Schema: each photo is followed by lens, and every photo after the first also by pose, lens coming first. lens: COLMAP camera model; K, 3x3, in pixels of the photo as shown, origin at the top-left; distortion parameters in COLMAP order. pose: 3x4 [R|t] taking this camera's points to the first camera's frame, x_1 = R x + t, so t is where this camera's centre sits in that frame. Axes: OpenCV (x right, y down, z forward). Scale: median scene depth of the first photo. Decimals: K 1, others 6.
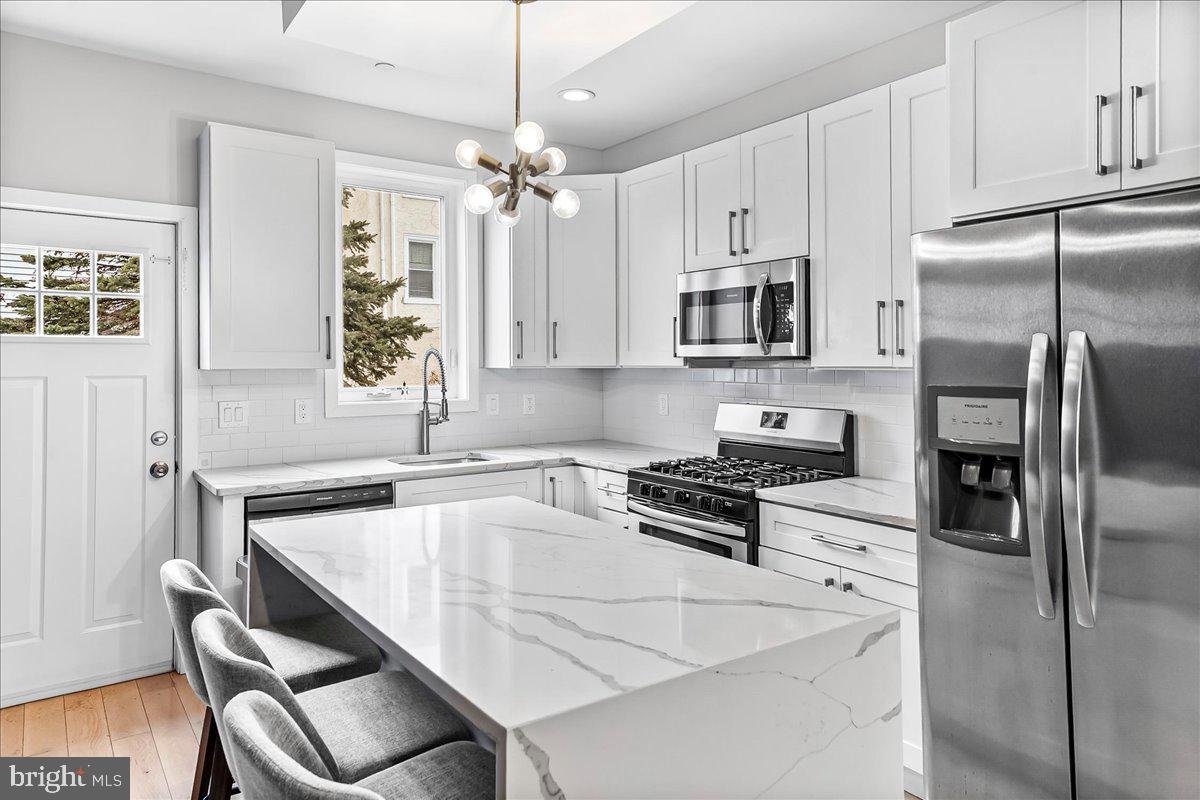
lens RADIAL K [[780.8, 0, 604.0], [0, 780.8, 343.4], [0, 0, 1]] dist [0.034874, -0.001729]
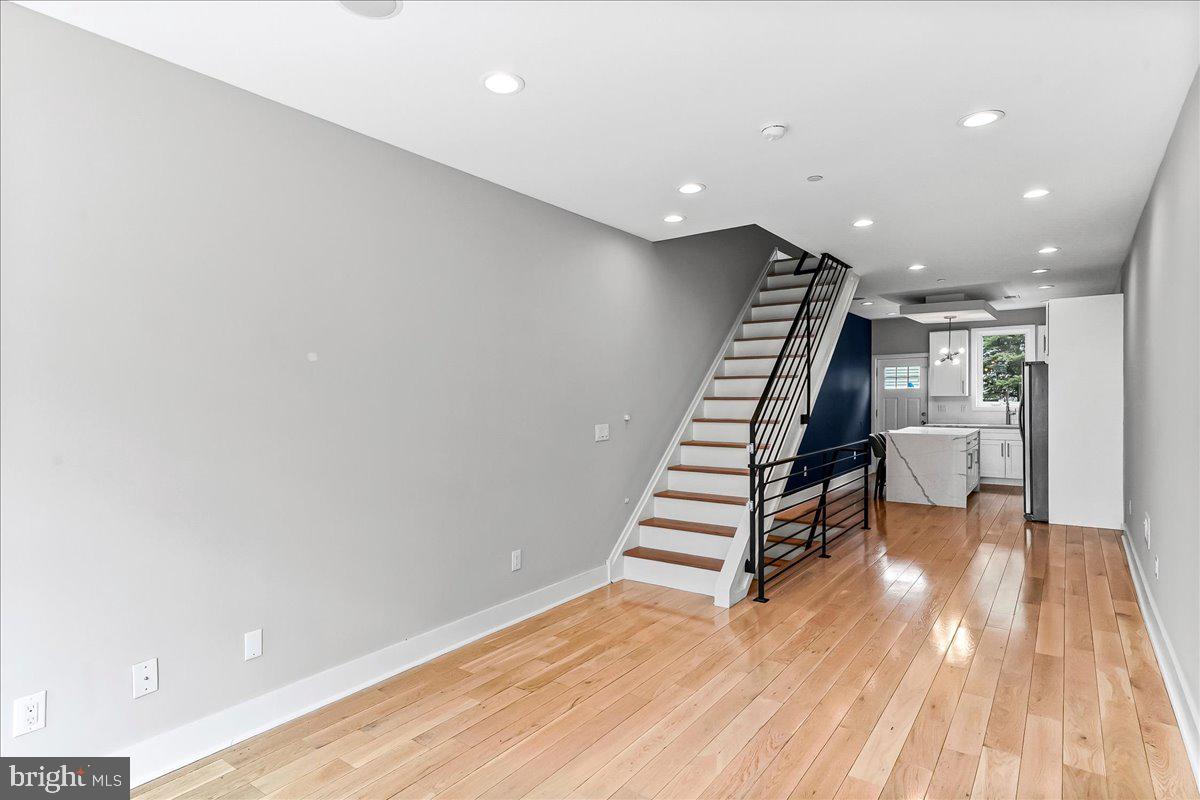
lens RADIAL K [[629.1, 0, 598.0], [0, 629.1, 407.3], [0, 0, 1]] dist [0.021485, -0.000624]
pose [[0.306120, 0.018033, -0.951822, 1.884636], [0.029863, 0.999147, 0.028534, -0.048582], [0.951524, -0.037159, 0.305320, -1.447146]]
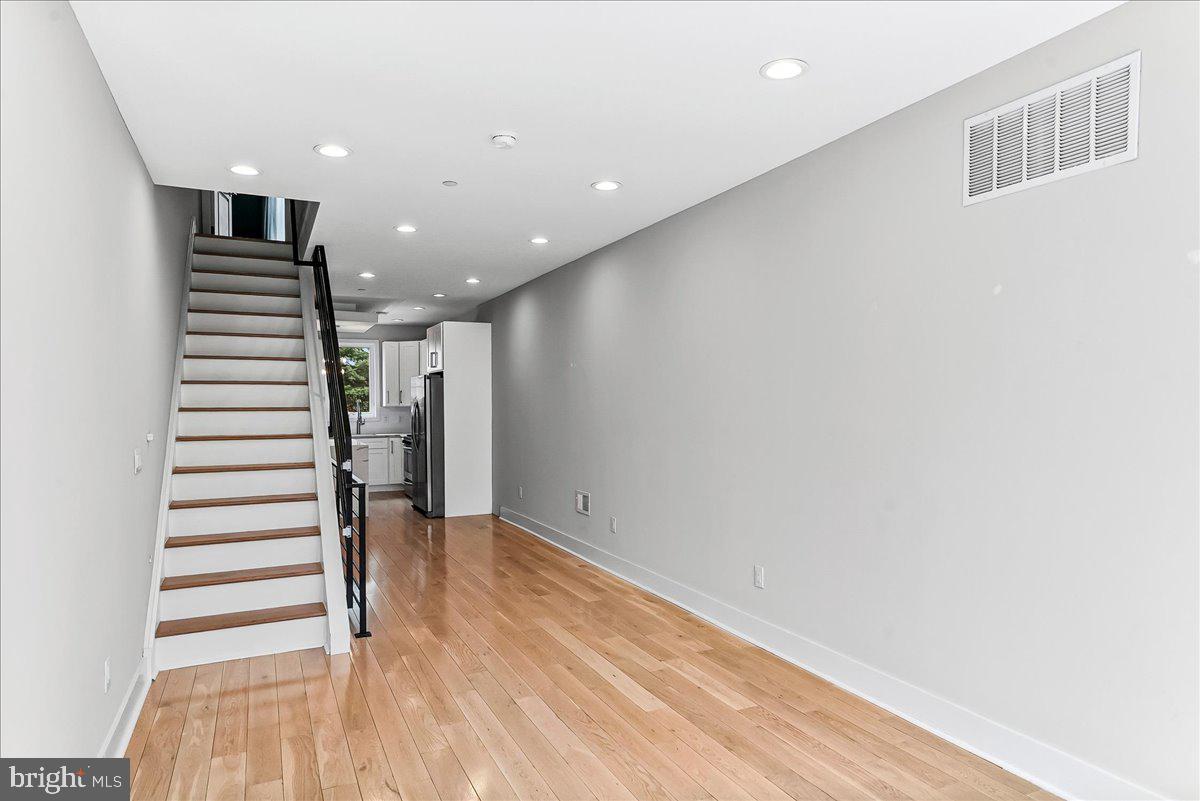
lens RADIAL K [[725.6, 0, 600.0], [0, 725.6, 400.5], [0, 0, 1]] dist [0.005209, 0.000245]
pose [[0.983522, -0.004563, -0.180731, 1.445484], [0.009014, 0.999676, 0.023811, -0.059439], [0.180564, -0.025047, 0.983244, -1.934230]]
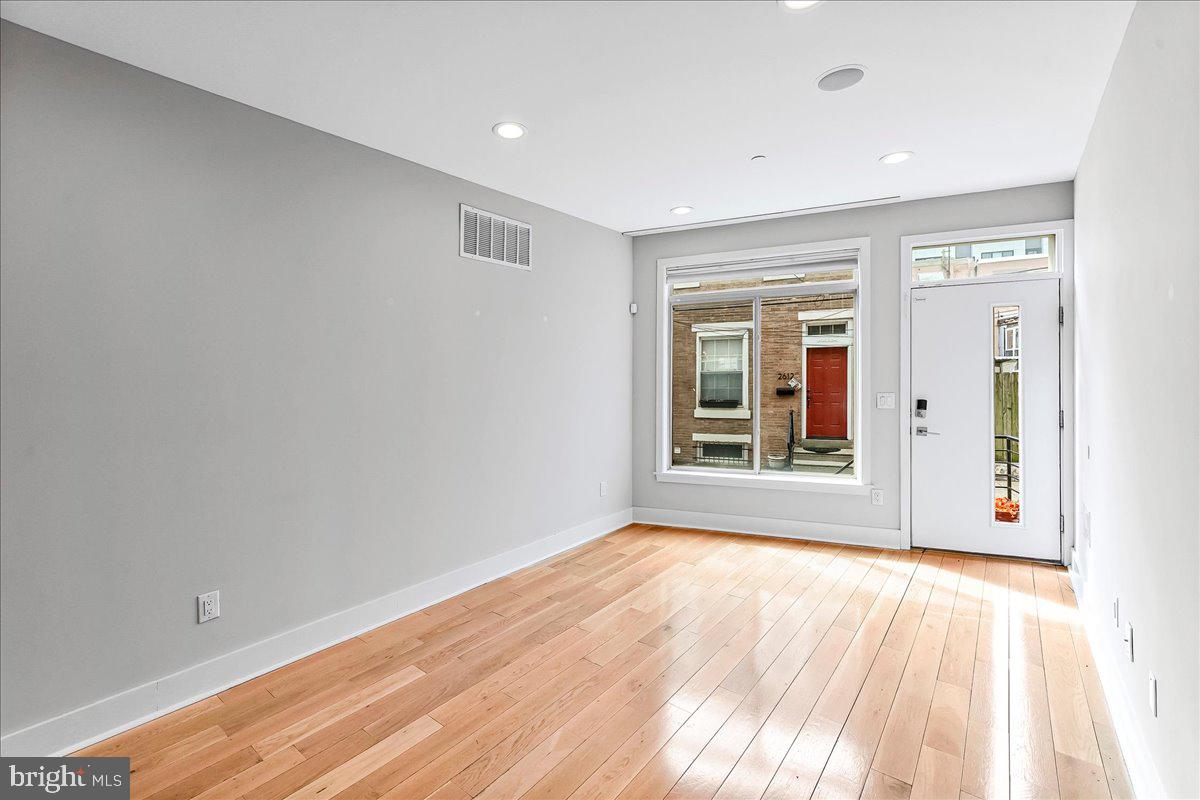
lens RADIAL K [[528.2, 0, 583.1], [0, 528.2, 368.5], [0, 0, 1]] dist [0.001271, 0.000522]
pose [[-0.268957, 0.017029, 0.963002, 0.705975], [-0.005507, 0.999800, -0.019218, -0.031840], [-0.963137, -0.010472, -0.268809, -1.001868]]
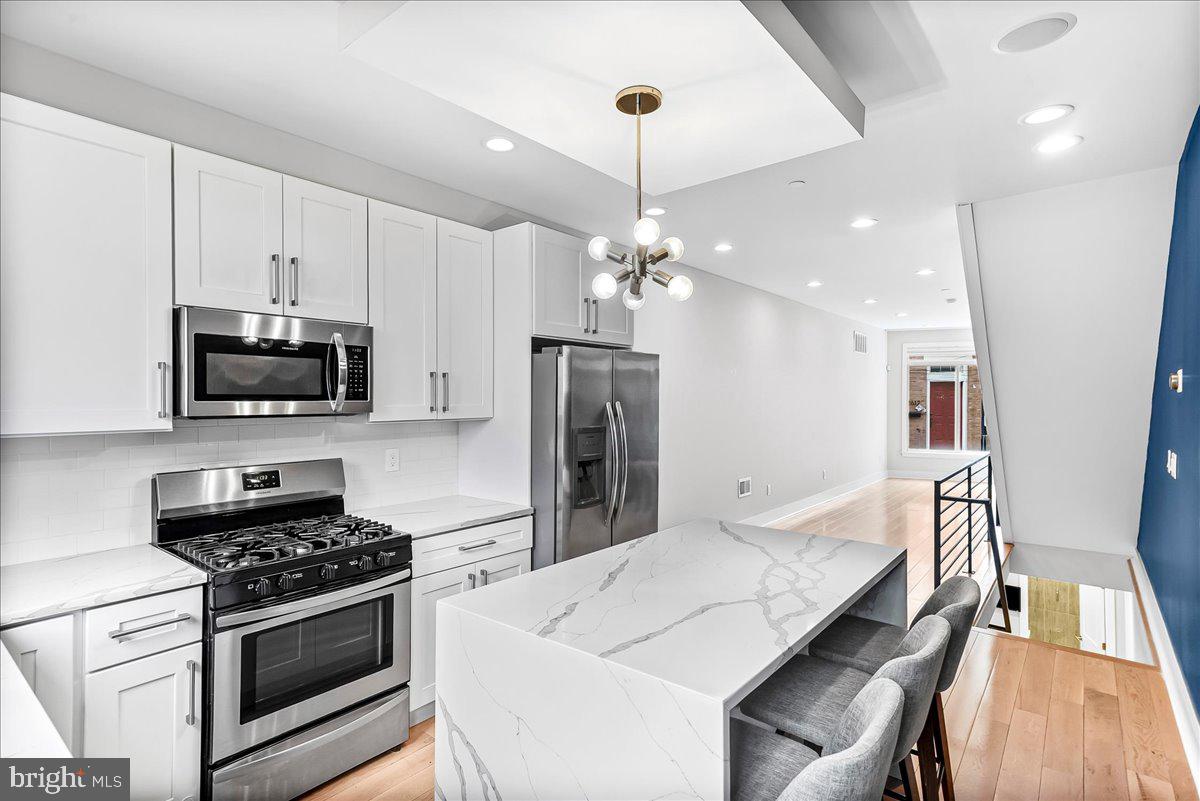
lens RADIAL K [[606.3, 0, 600.0], [0, 606.3, 400.5], [0, 0, 1]] dist [0.024827, -0.000163]
pose [[-0.279803, -0.007619, 0.960027, -0.622564], [-0.025403, 0.999677, 0.000530, -0.010454], [-0.959721, -0.024240, -0.279906, 0.836960]]
